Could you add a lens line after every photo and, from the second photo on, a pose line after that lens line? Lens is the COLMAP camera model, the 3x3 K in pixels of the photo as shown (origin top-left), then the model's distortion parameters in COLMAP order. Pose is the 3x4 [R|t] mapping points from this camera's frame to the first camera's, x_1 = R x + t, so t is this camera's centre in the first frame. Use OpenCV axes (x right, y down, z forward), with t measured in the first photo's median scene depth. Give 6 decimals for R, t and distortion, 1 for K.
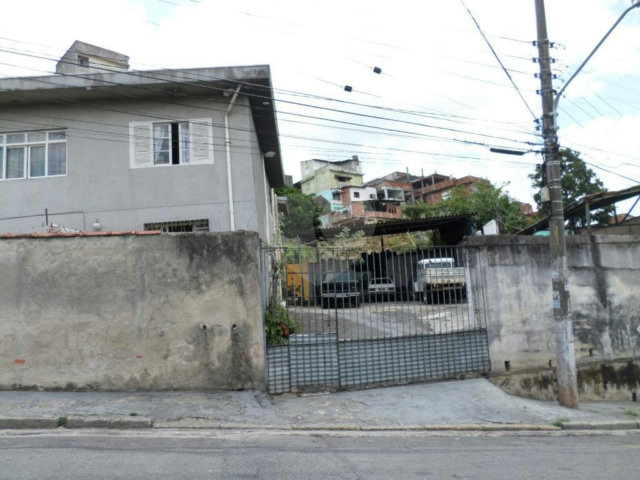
lens RADIAL K [[471.8, 0, 320.0], [0, 471.8, 240.0], [0, 0, 1]] dist [-0.004220, -0.007712]
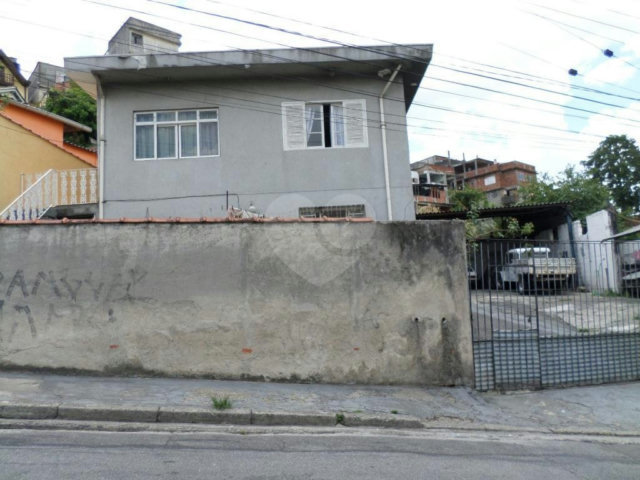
lens RADIAL K [[471.8, 0, 320.0], [0, 471.8, 240.0], [0, 0, 1]] dist [-0.004220, -0.007712]
pose [[0.998740, 0.026953, -0.042339, -0.370626], [-0.025317, 0.998929, 0.038727, -0.009119], [0.043337, -0.037607, 0.998352, 0.035594]]
